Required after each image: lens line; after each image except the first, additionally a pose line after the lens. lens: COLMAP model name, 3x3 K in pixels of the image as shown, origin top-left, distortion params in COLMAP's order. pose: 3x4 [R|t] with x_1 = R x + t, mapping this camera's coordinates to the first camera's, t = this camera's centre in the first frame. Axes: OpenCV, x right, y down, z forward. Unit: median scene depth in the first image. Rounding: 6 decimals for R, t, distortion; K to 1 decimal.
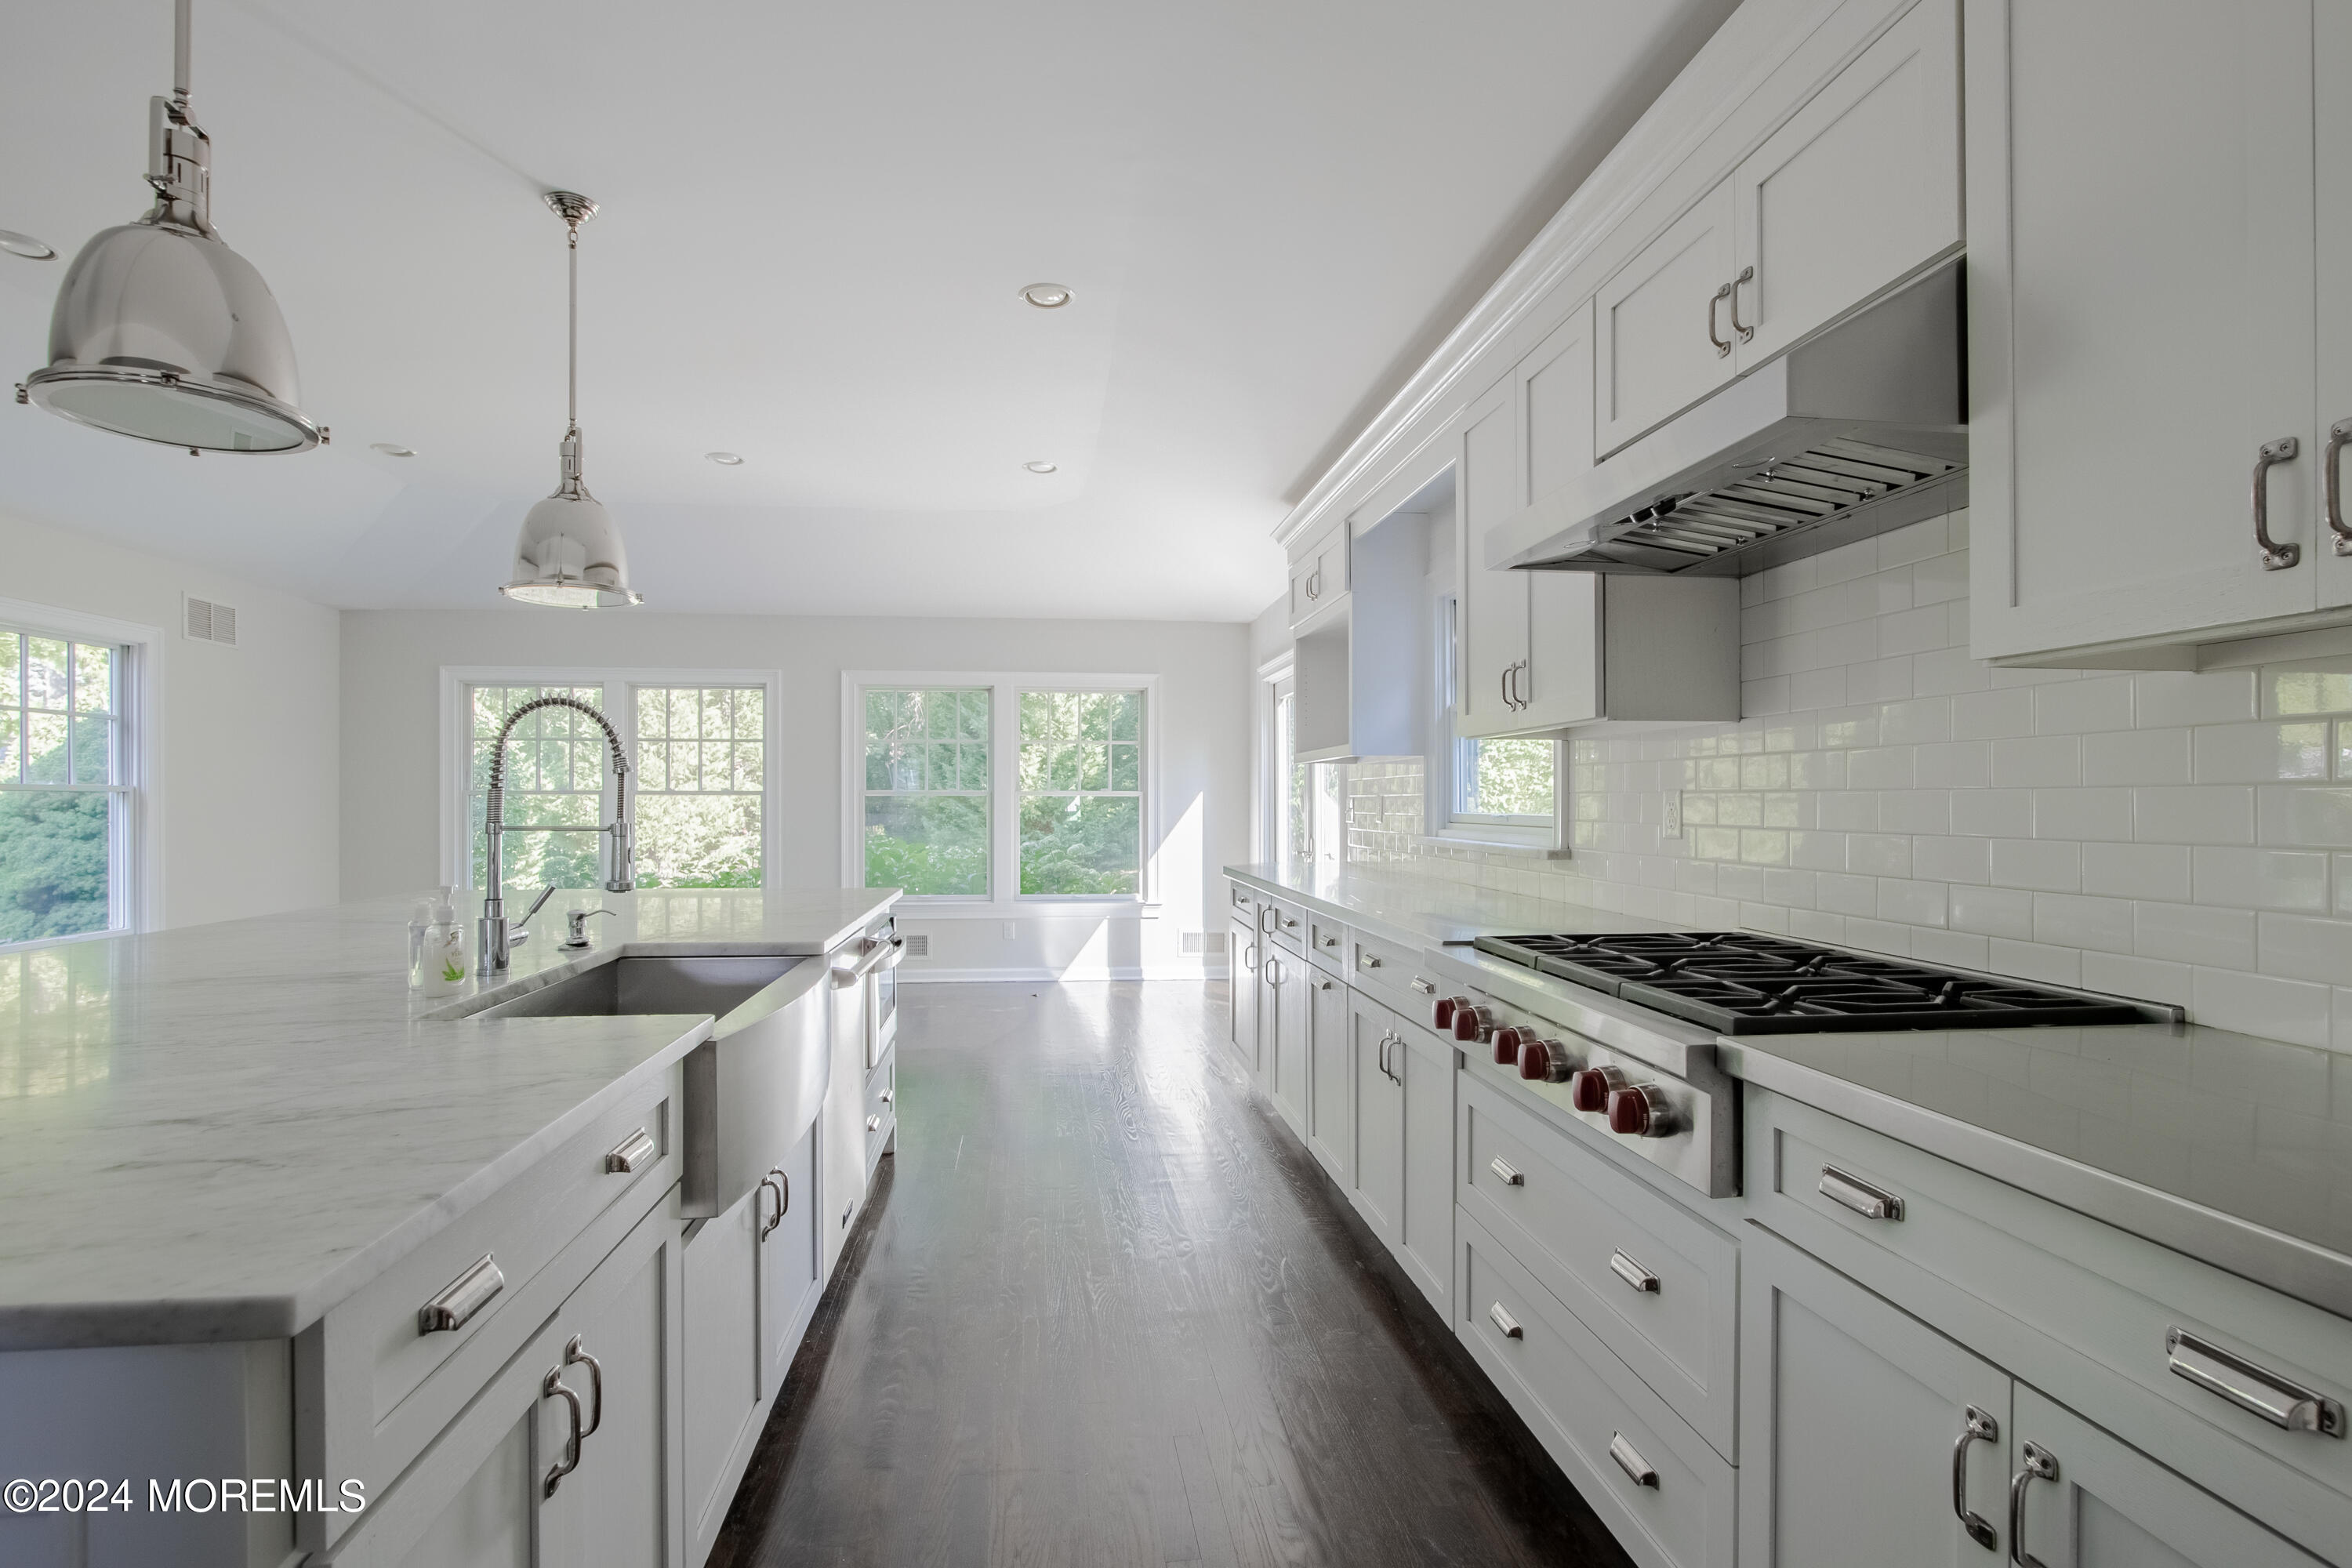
lens RADIAL K [[1107.8, 0, 1171.4], [0, 1107.8, 792.2], [0, 0, 1]] dist [-0.043381, 0.027466]
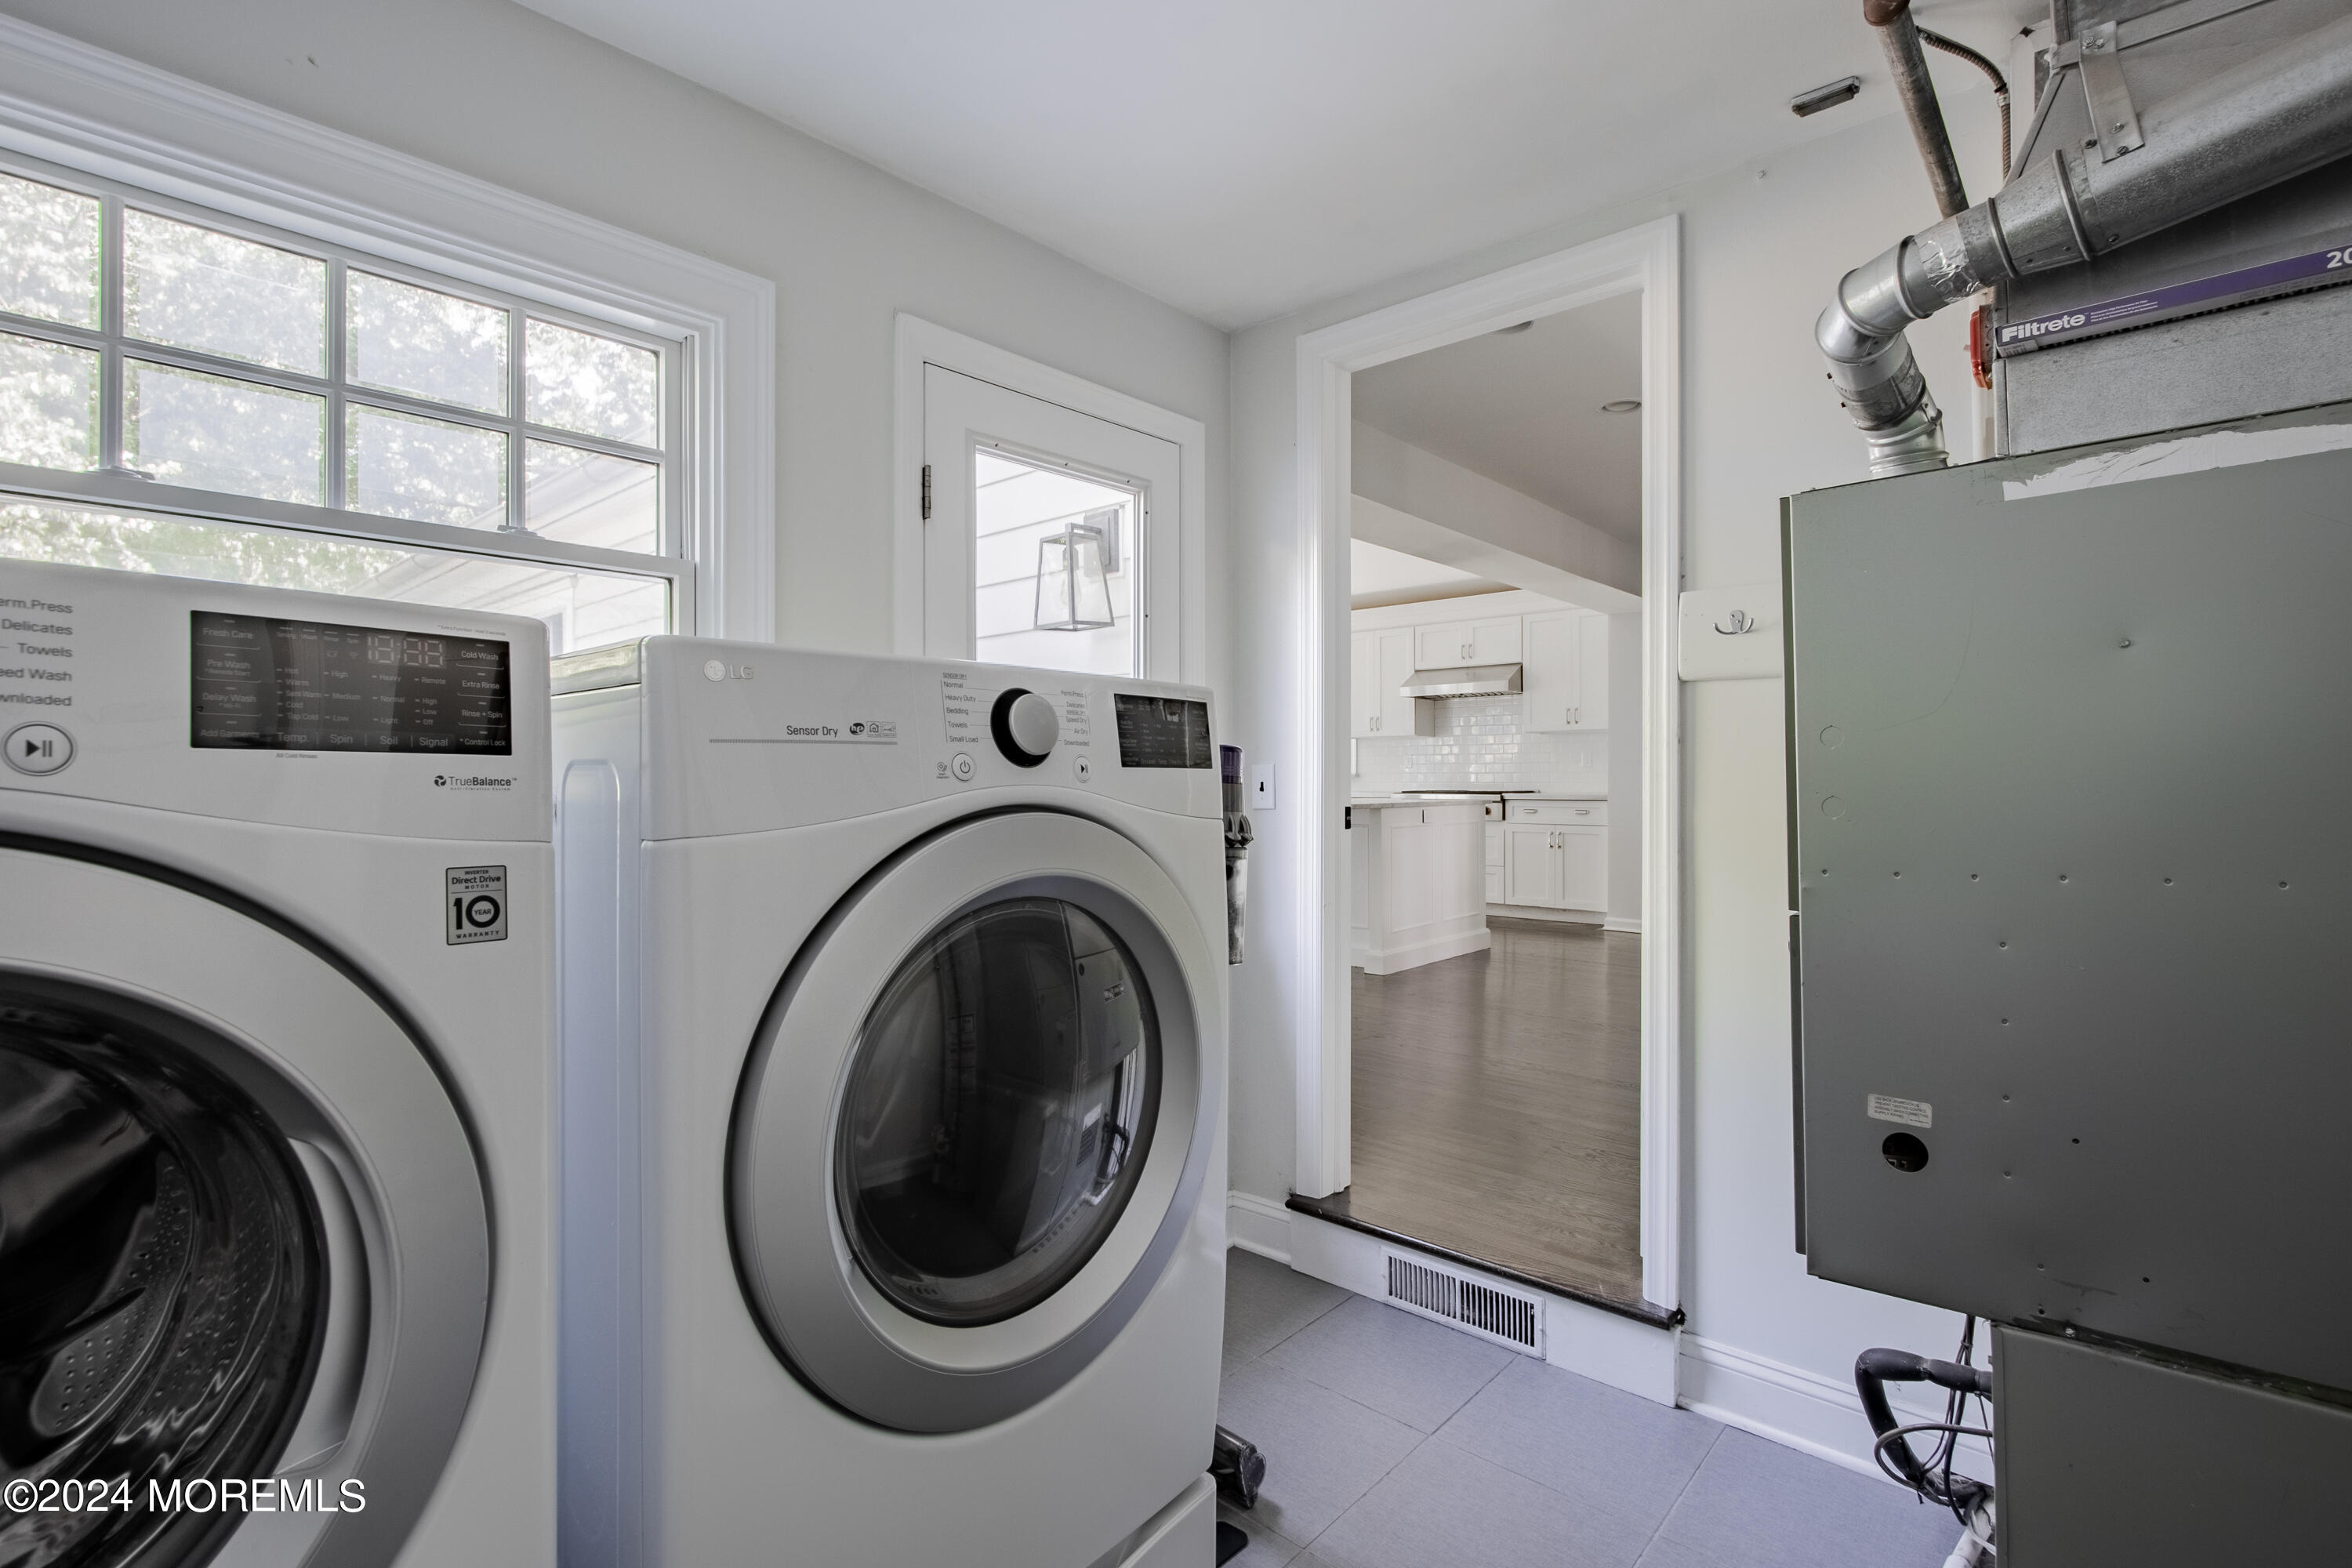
lens RADIAL K [[1085.5, 0, 1169.1], [0, 1085.5, 782.9], [0, 0, 1]] dist [-0.031252, 0.010905]
pose [[0.755136, -0.007548, 0.655525, -2.210922], [0.000382, 0.999939, 0.011074, 0.046404], [-0.655568, -0.008112, 0.755093, -1.056317]]
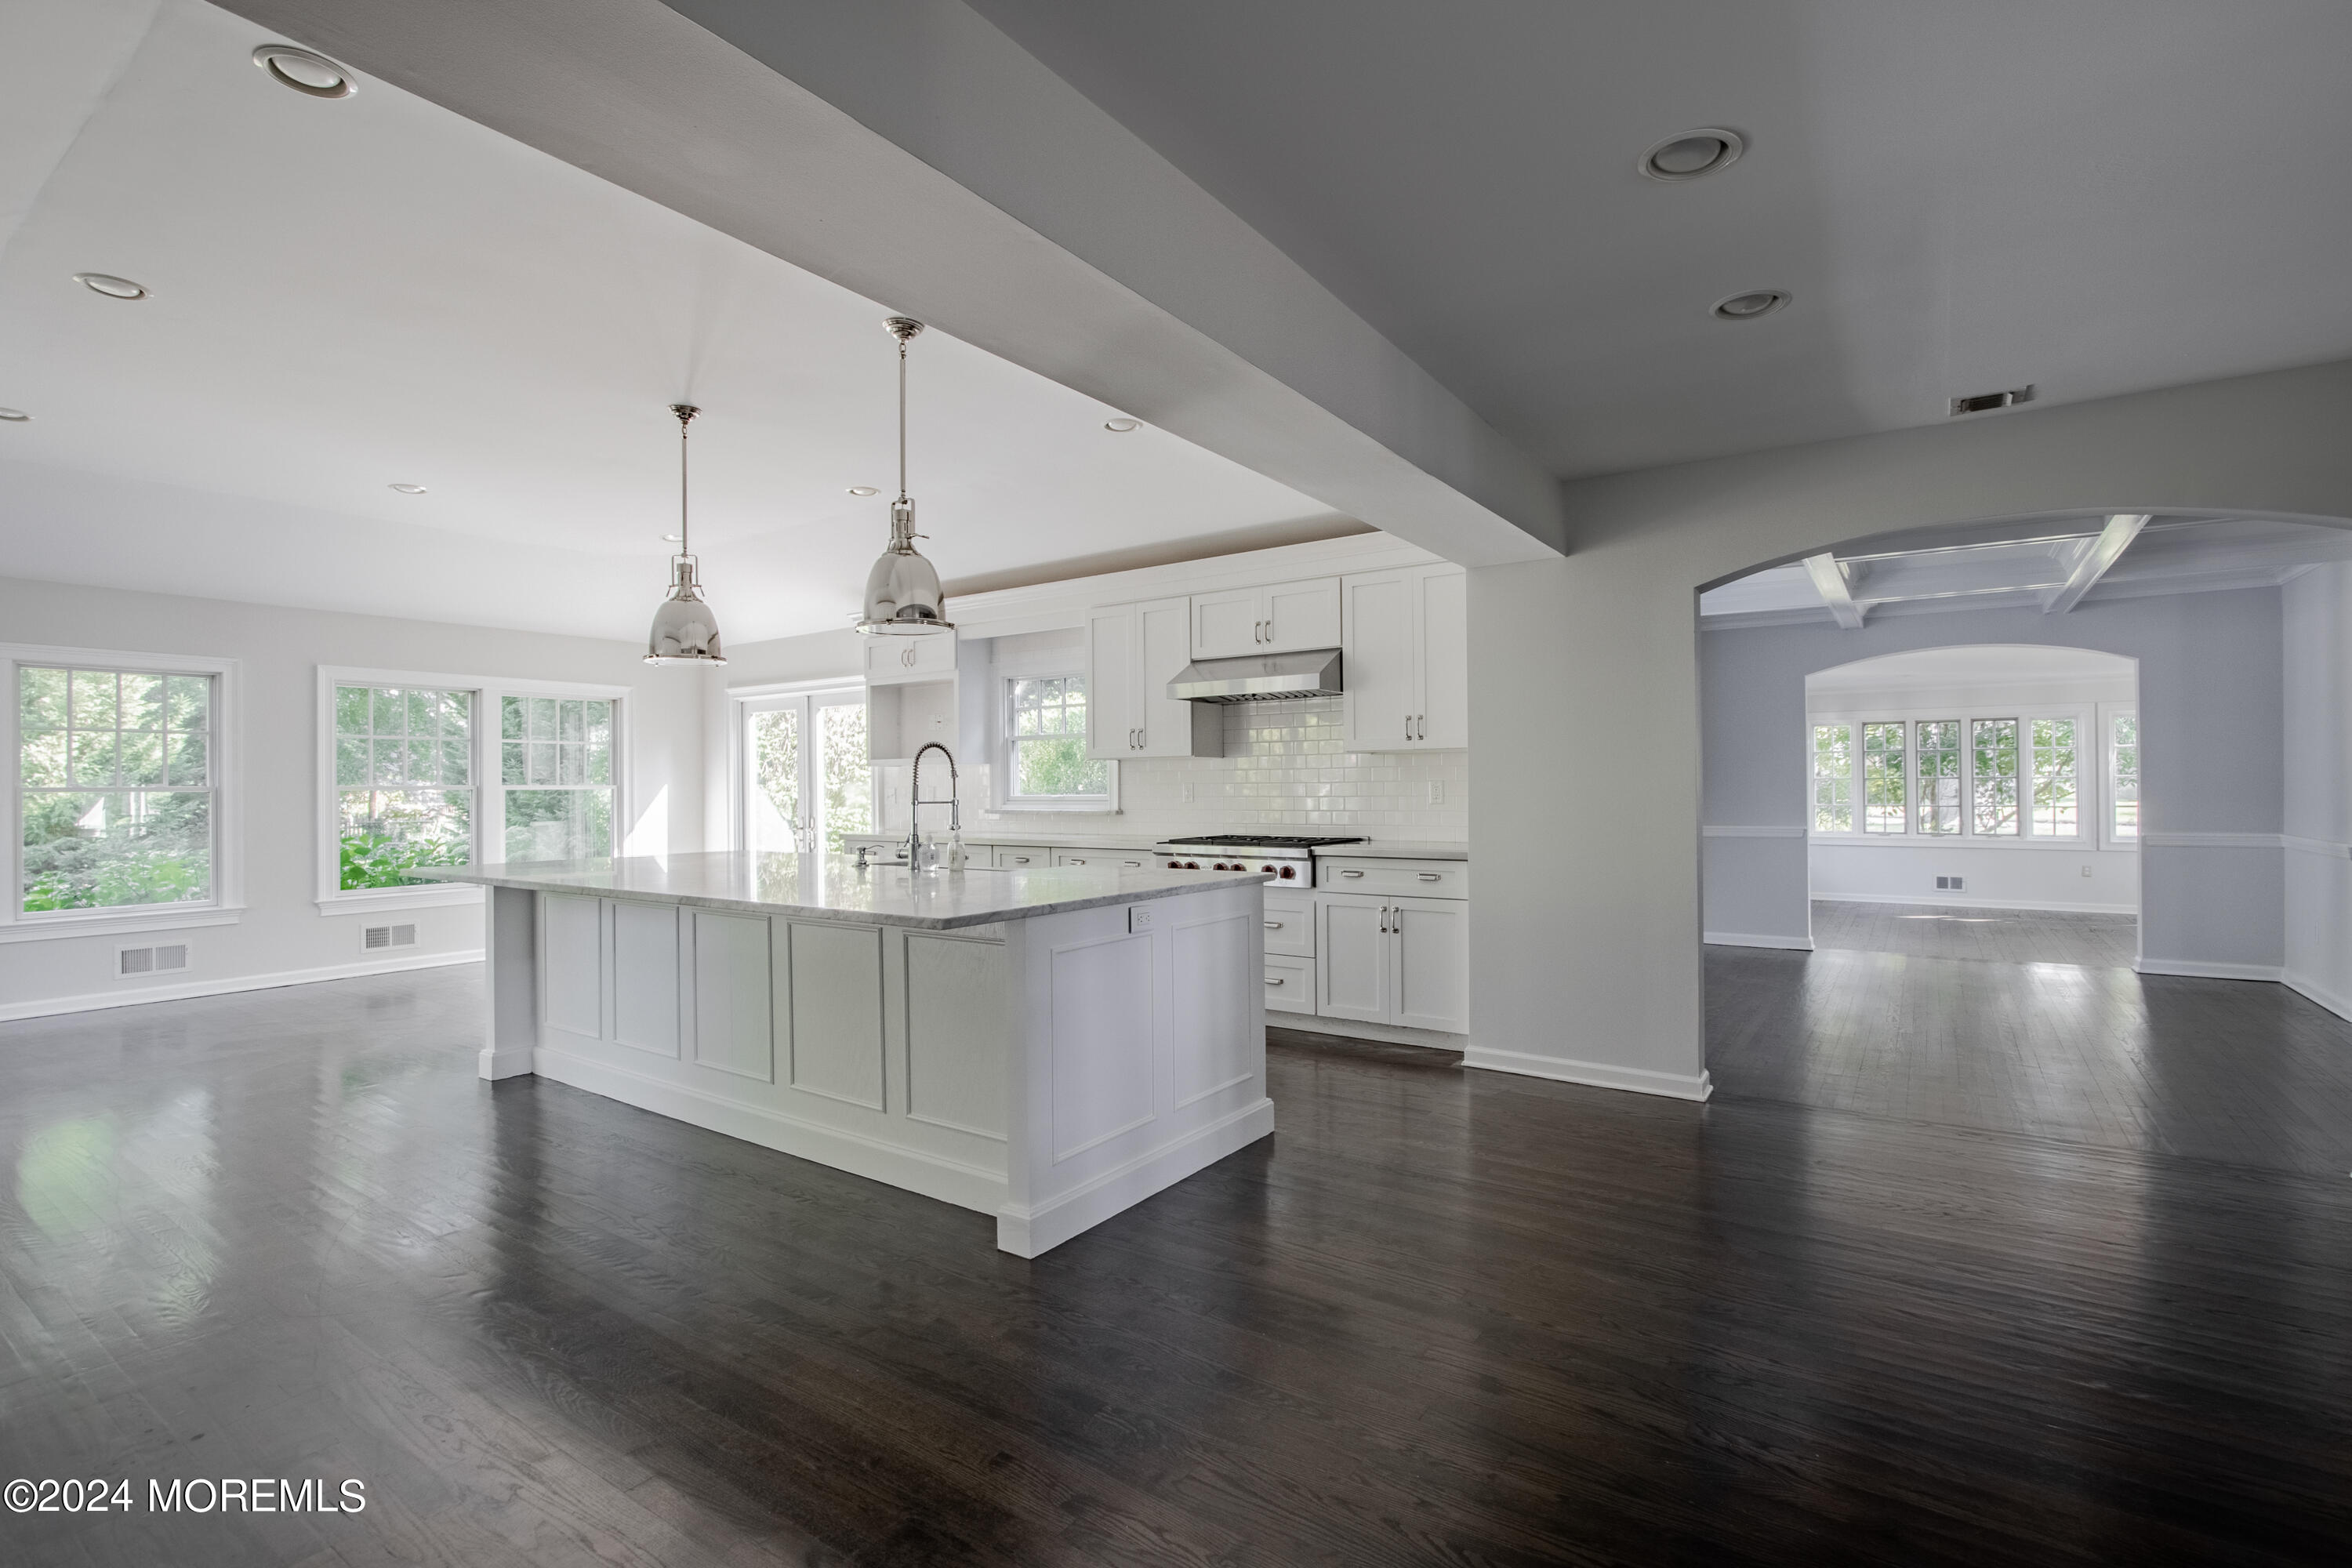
lens RADIAL K [[1085.5, 0, 1169.1], [0, 1085.5, 782.9], [0, 0, 1]] dist [-0.031252, 0.010905]
pose [[0.668843, -0.002811, 0.743398, -1.262660], [0.003965, 0.999992, 0.000213, -0.002399], [-0.743393, 0.002805, 0.668849, -0.562536]]
